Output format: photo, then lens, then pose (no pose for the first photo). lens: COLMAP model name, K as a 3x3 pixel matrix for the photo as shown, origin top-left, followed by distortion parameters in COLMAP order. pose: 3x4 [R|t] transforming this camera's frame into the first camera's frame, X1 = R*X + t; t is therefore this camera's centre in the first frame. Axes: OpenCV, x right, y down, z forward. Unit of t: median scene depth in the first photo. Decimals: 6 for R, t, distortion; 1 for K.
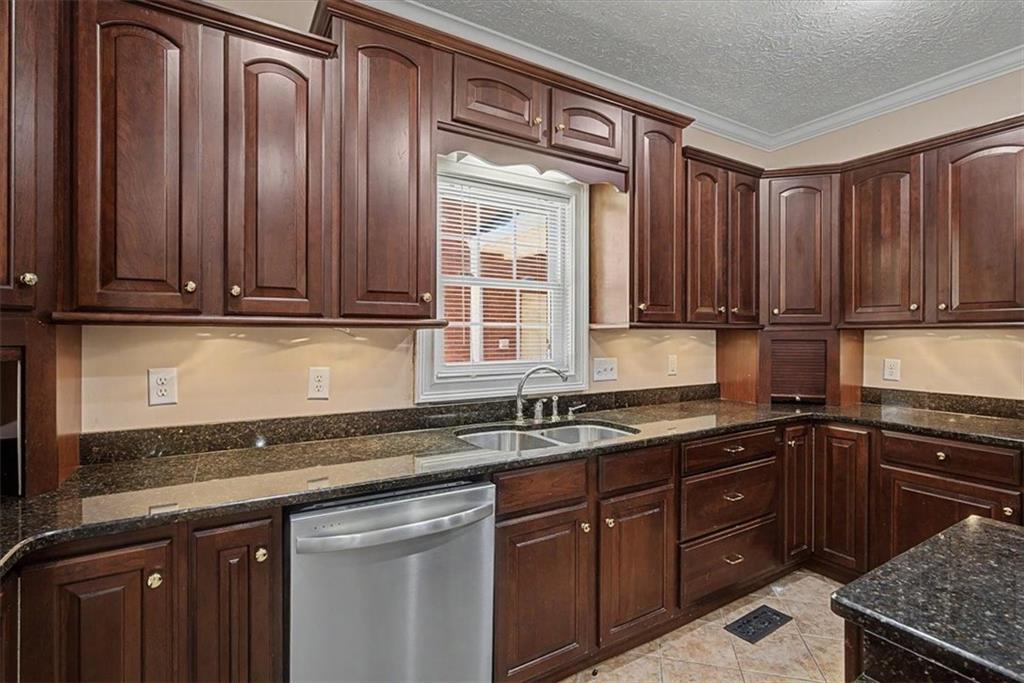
lens RADIAL K [[466.5, 0, 509.9], [0, 466.5, 342.6], [0, 0, 1]] dist [-0.007867, 0.003666]
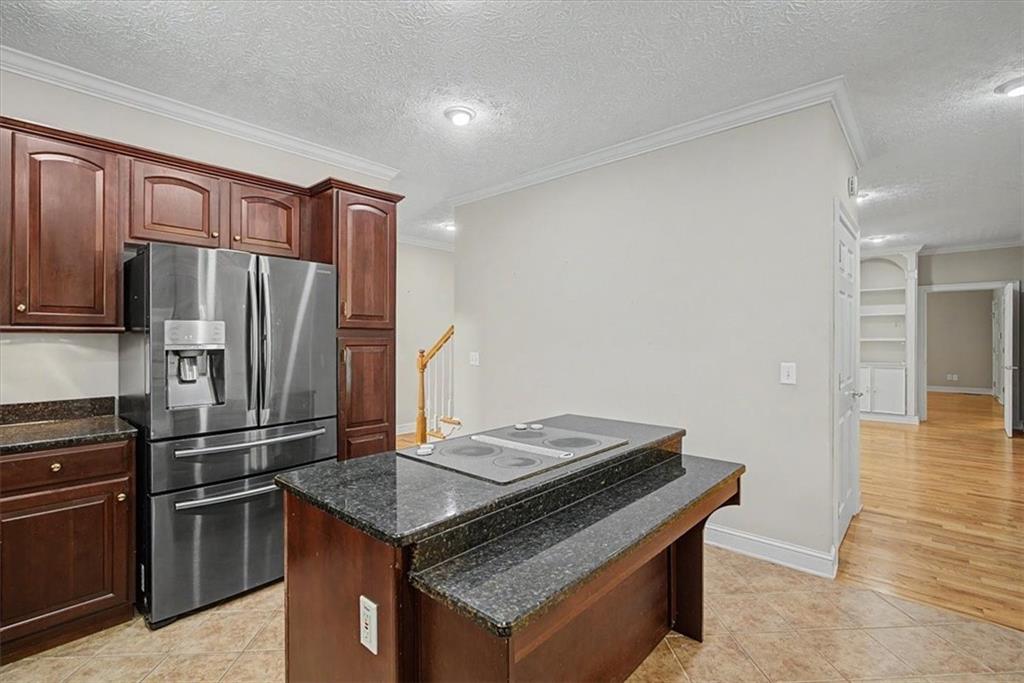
lens RADIAL K [[466.5, 0, 514.3], [0, 466.5, 334.5], [0, 0, 1]] dist [-0.007867, 0.003666]
pose [[-0.304707, 0.008311, 0.952410, -0.209477], [0.017130, 0.999848, -0.003245, -0.005027], [-0.952292, 0.015326, -0.304803, 0.337941]]
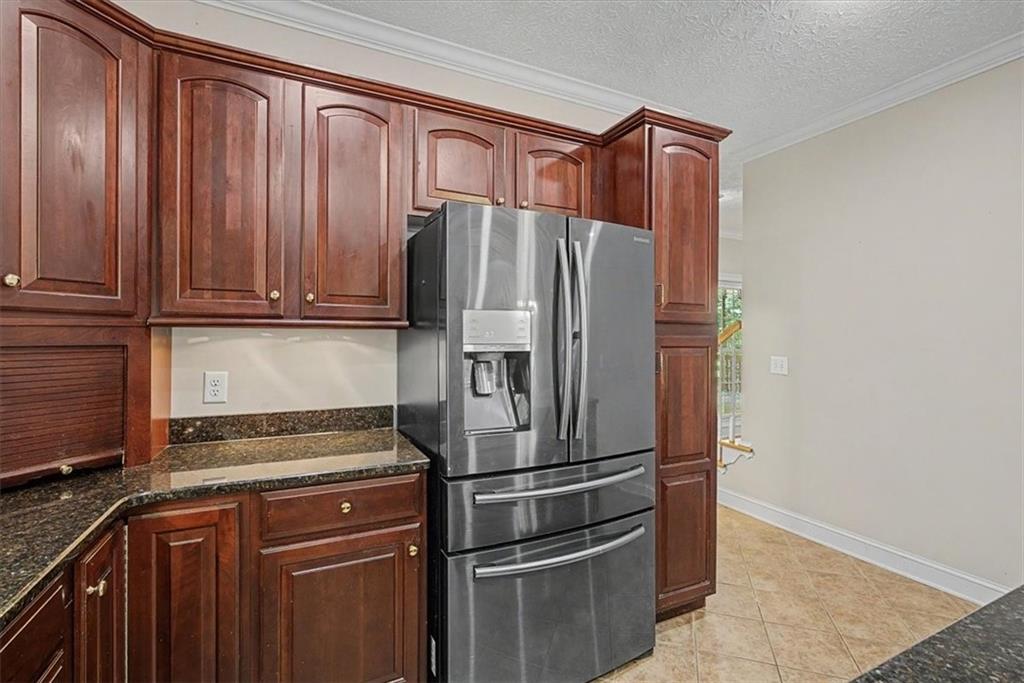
lens RADIAL K [[466.5, 0, 520.8], [0, 466.5, 332.6], [0, 0, 1]] dist [-0.007867, 0.003666]
pose [[0.071665, 0.008463, 0.997393, 0.202734], [0.013749, 0.999861, -0.009471, -0.009211], [-0.997334, 0.014392, 0.071538, 0.573809]]
